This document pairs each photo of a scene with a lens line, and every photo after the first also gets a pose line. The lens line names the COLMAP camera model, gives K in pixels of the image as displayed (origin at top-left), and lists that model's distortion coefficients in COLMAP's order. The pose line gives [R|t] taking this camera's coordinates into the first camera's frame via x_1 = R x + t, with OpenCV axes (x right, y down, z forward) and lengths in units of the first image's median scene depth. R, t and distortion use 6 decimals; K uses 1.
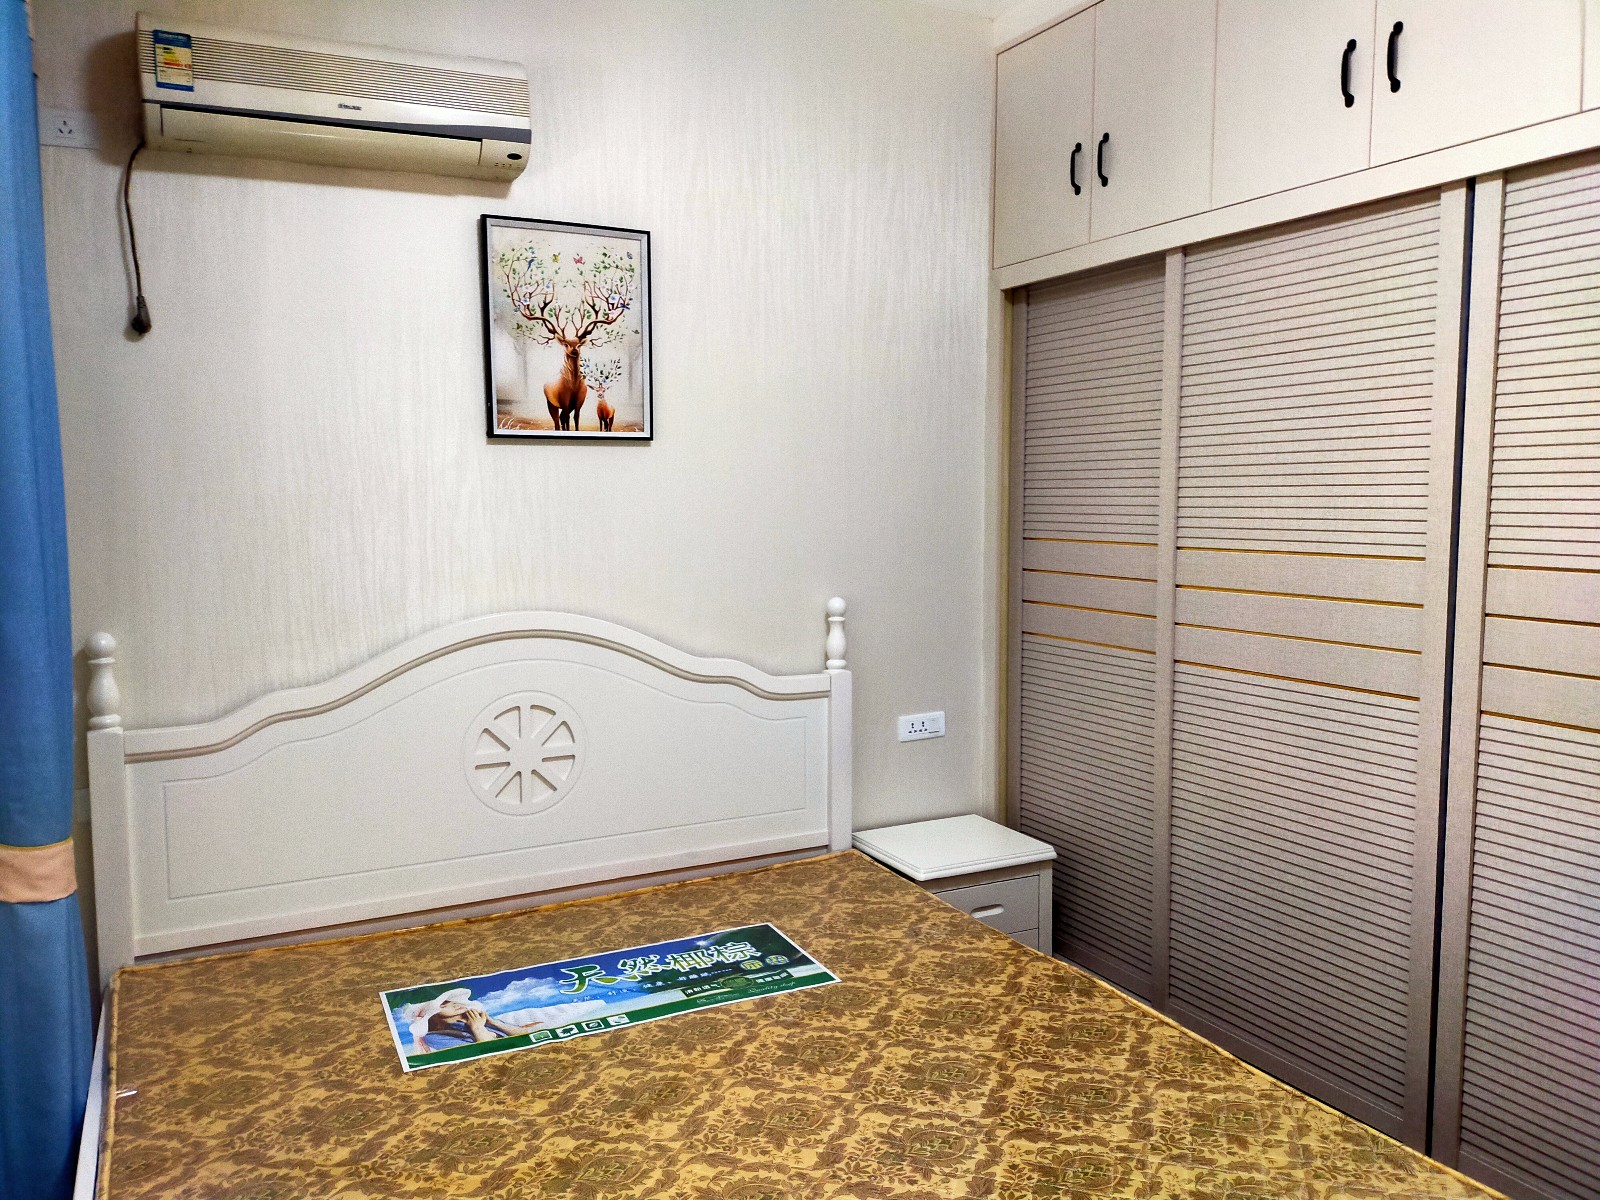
lens RADIAL K [[1248.7, 0, 800.0], [0, 1248.7, 600.0], [0, 0, 1]] dist [0.008149, 0.003287]
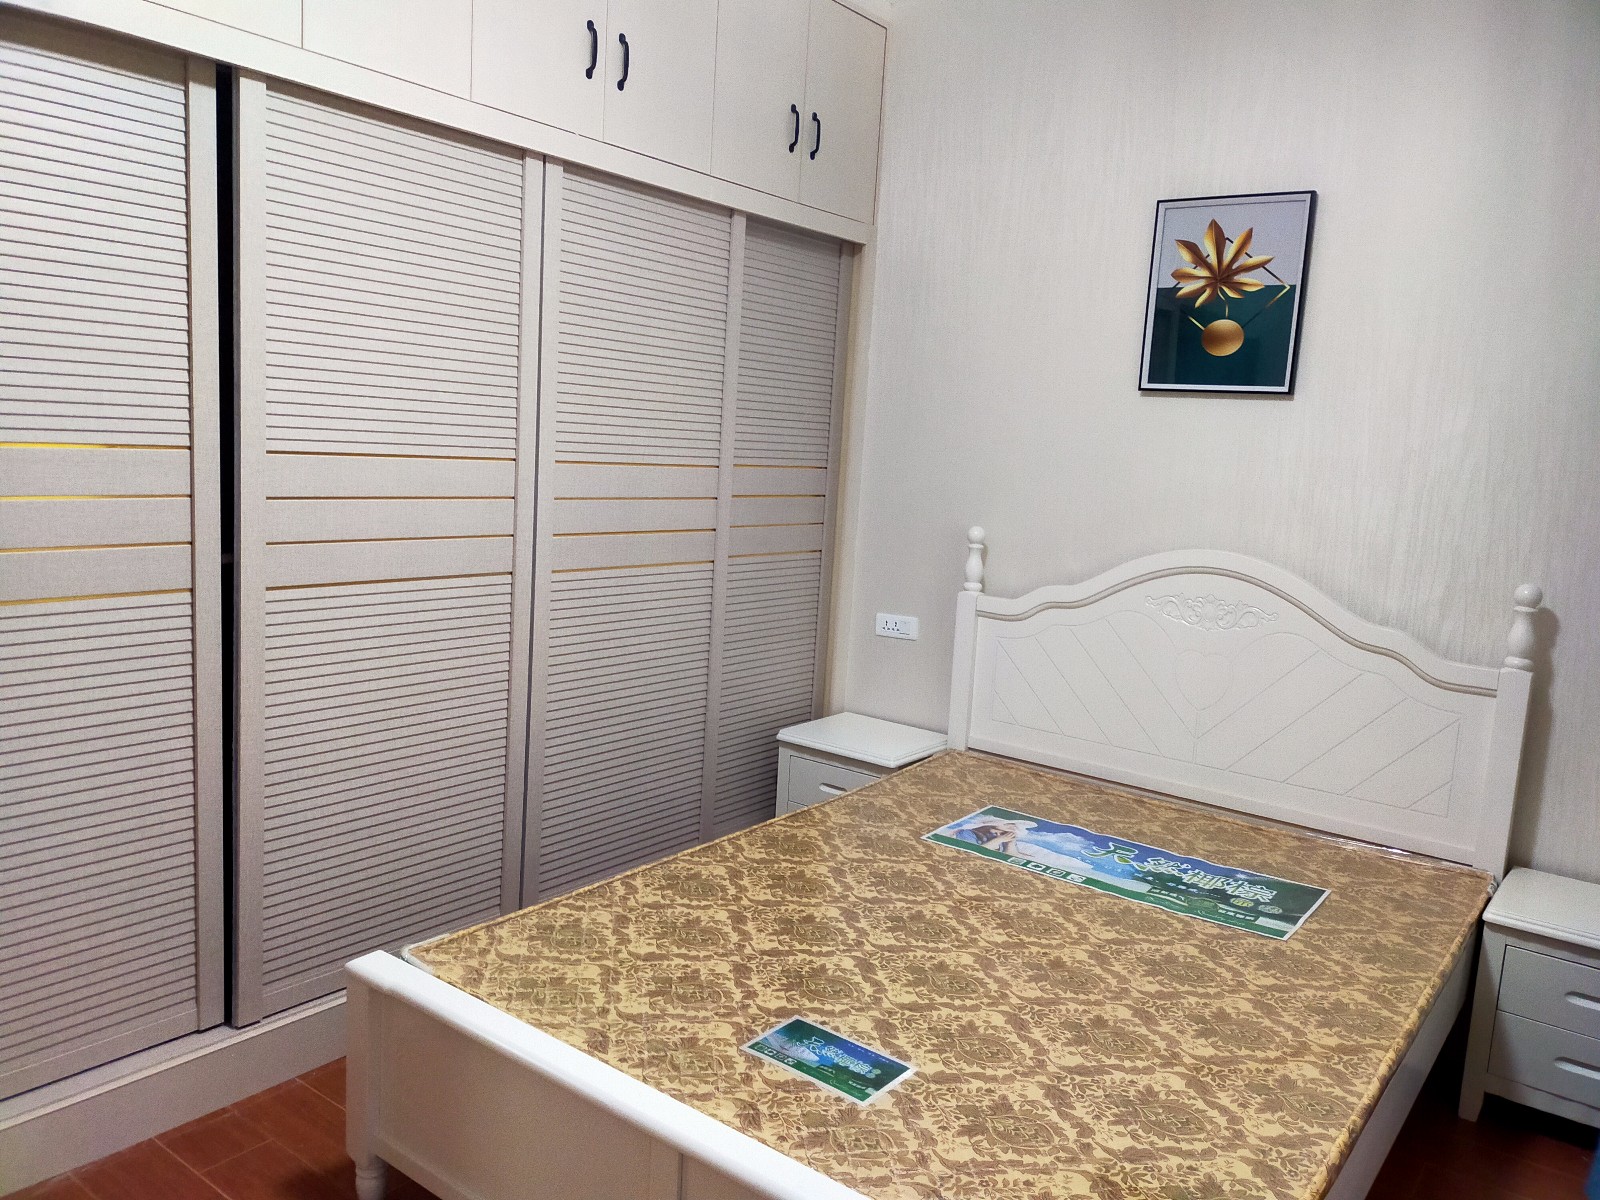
lens RADIAL K [[1218.4, 0, 800.0], [0, 1218.4, 600.0], [0, 0, 1]] dist [0.002051, -0.000022]
pose [[0.445179, 0.159588, -0.881106, 0.660939], [-0.148473, 0.983525, 0.103122, -0.003561], [0.883047, 0.084913, 0.461539, 0.195654]]
